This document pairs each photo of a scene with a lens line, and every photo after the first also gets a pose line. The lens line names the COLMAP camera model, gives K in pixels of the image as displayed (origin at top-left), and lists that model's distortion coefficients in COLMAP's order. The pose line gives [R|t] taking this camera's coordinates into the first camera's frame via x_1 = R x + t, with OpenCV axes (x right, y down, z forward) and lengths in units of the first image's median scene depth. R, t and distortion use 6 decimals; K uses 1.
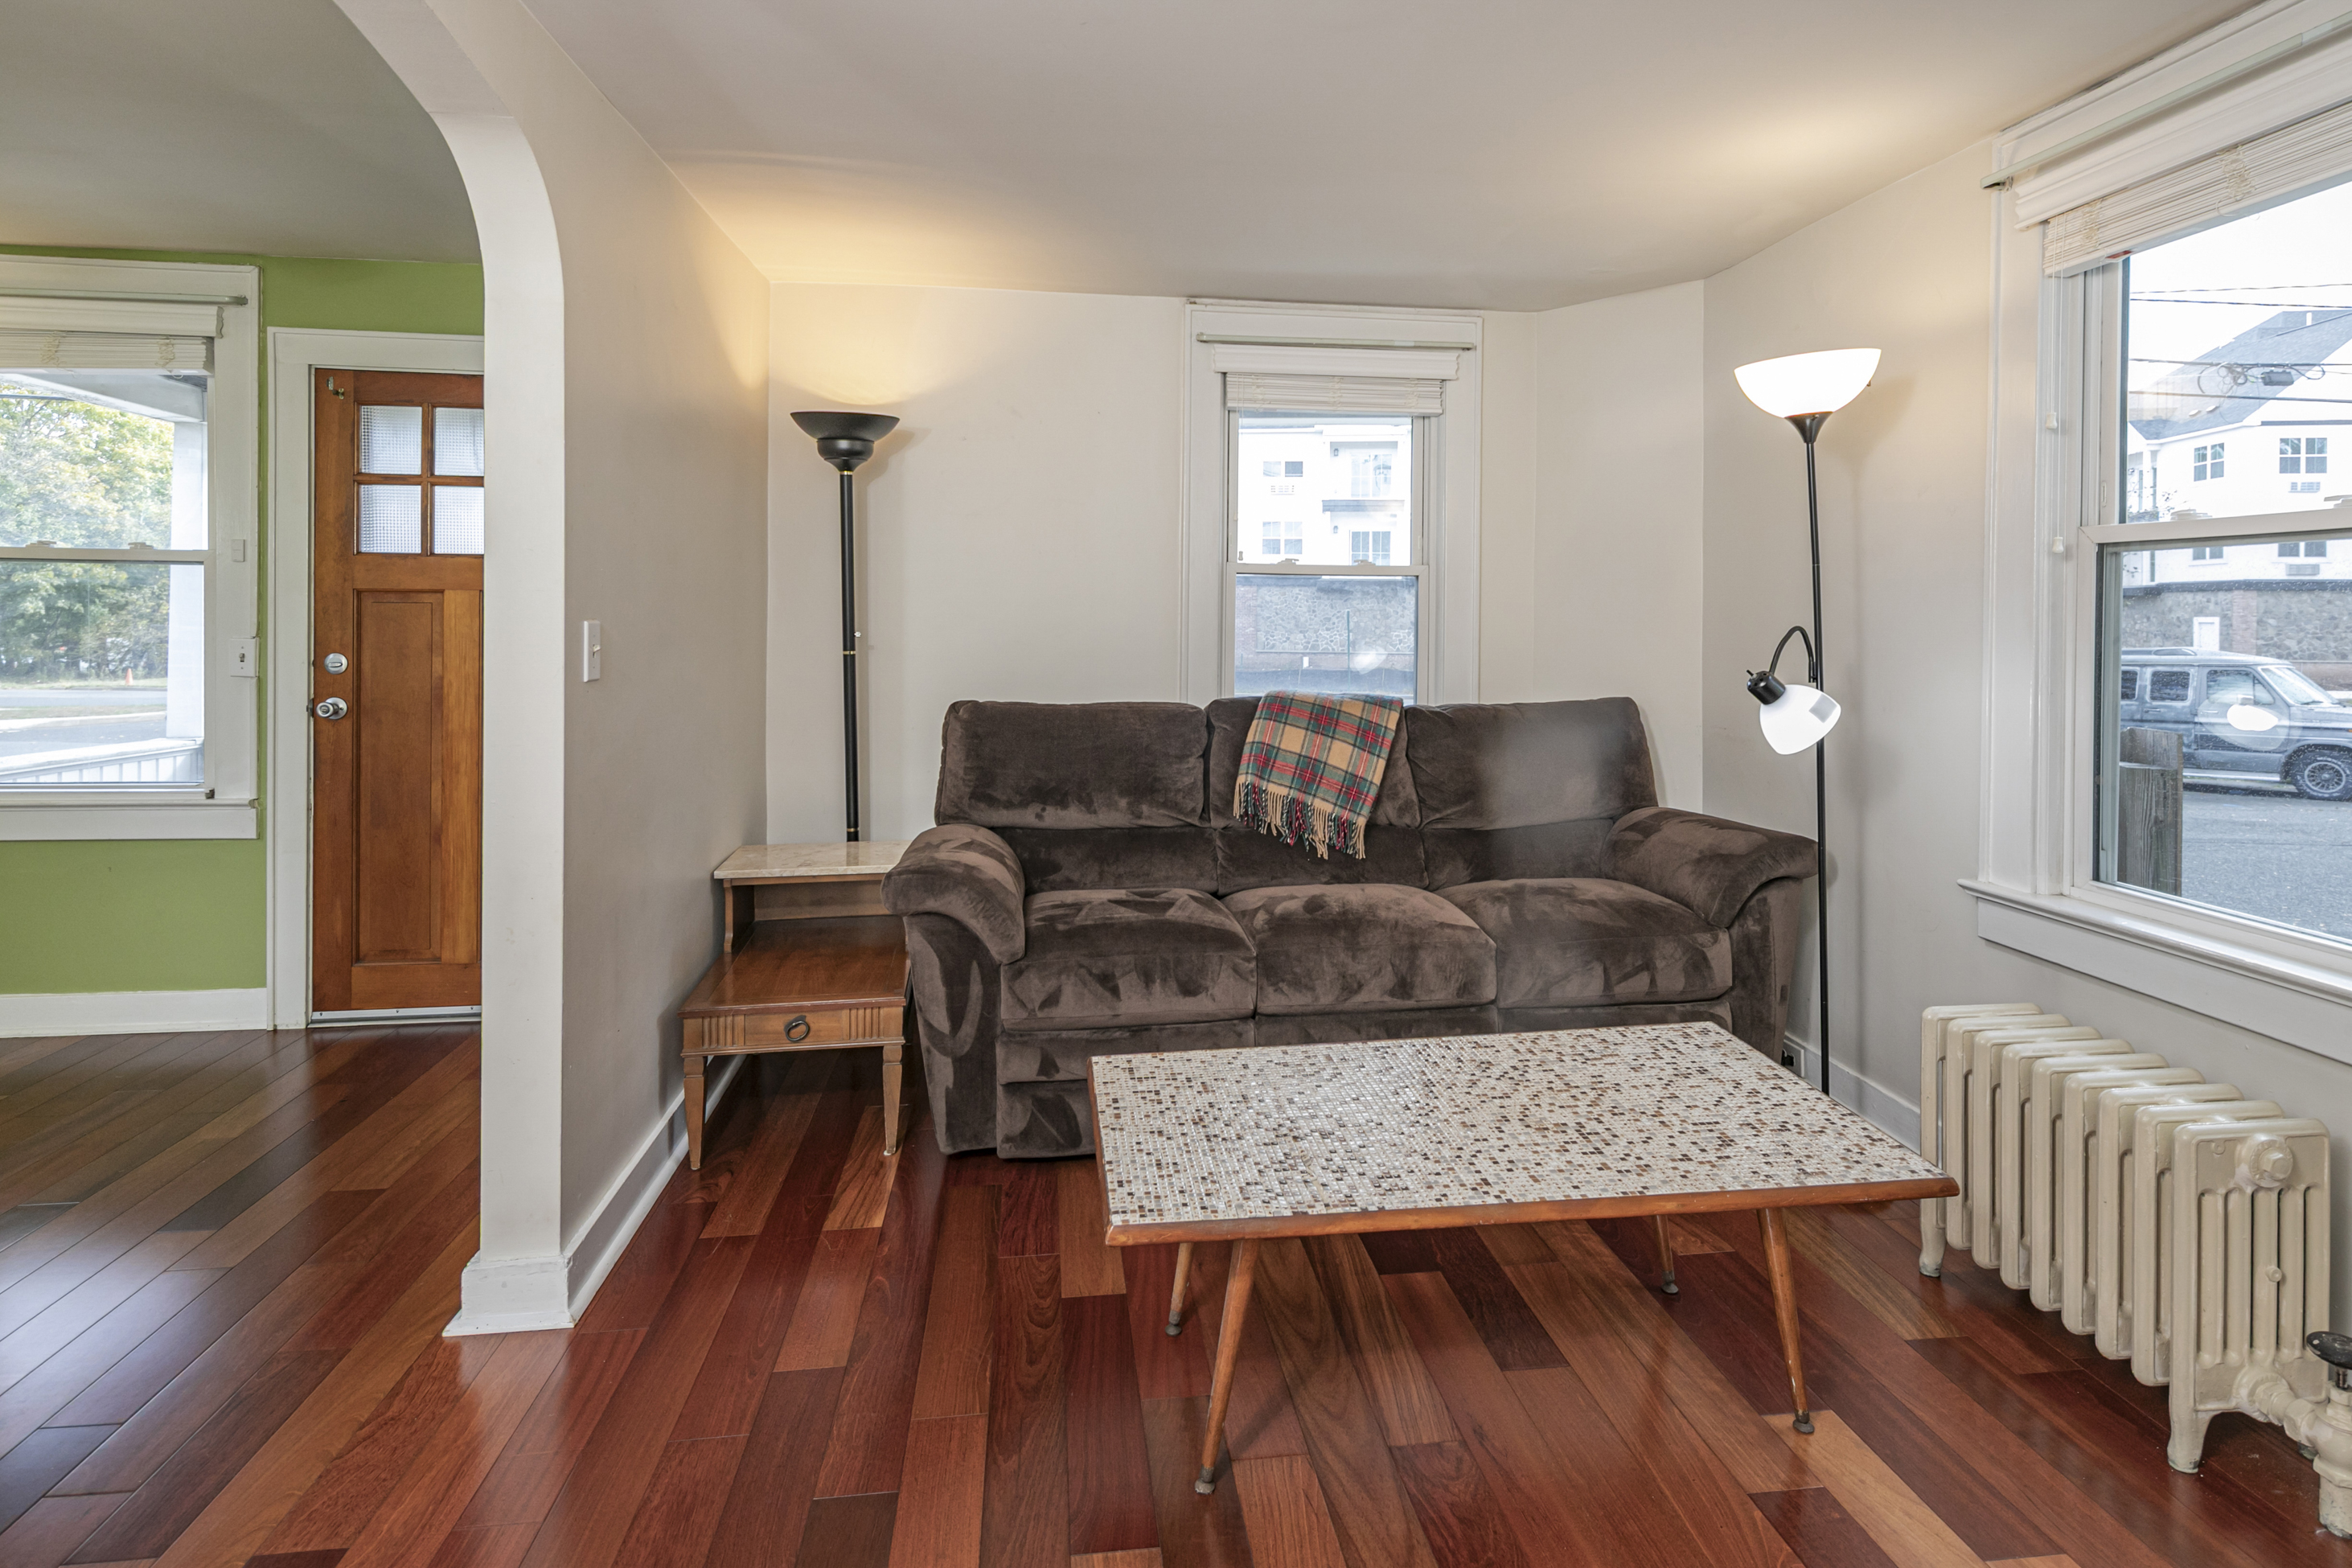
lens RADIAL K [[1197.5, 0, 1181.4], [0, 1197.5, 622.7], [0, 0, 1]] dist [0.023282, -0.009742]
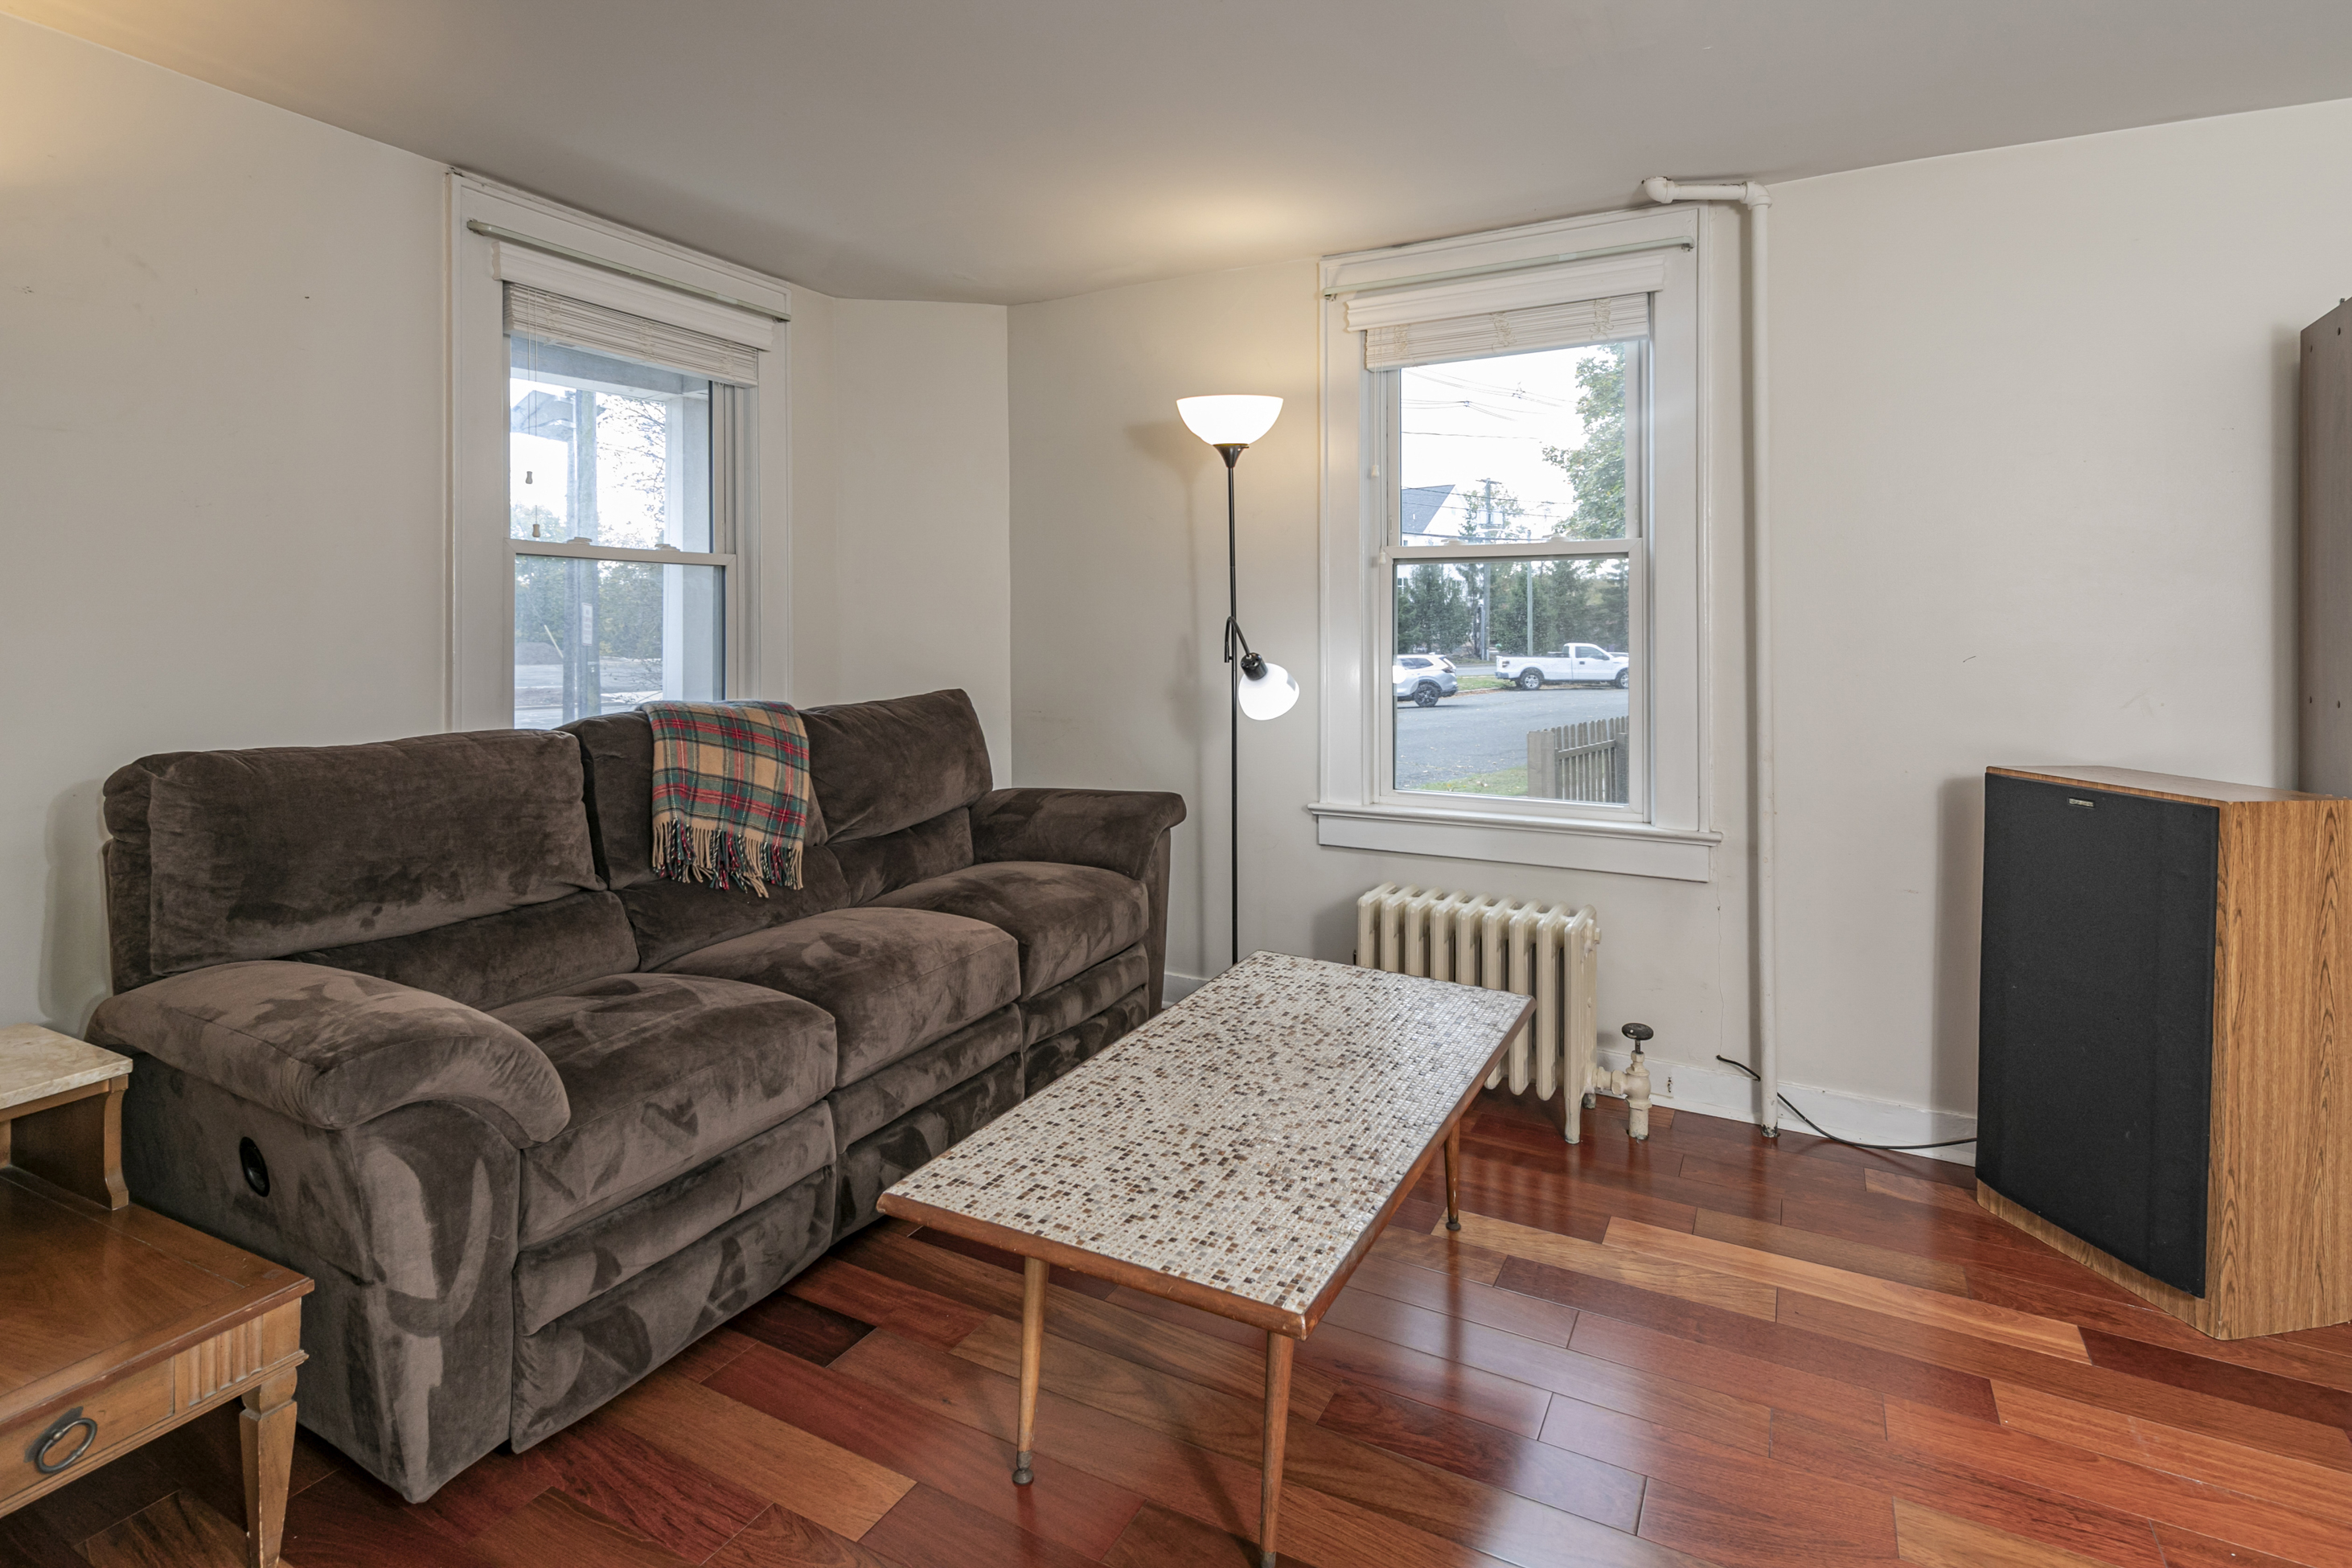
lens RADIAL K [[1145.4, 0, 1203.4], [0, 1145.4, 624.4], [0, 0, 1]] dist [0.013439, -0.001638]
pose [[0.568661, -0.006765, 0.822544, -0.361989], [0.009999, 0.999949, 0.001311, 0.007444], [-0.822511, 0.007479, 0.568700, 0.284948]]
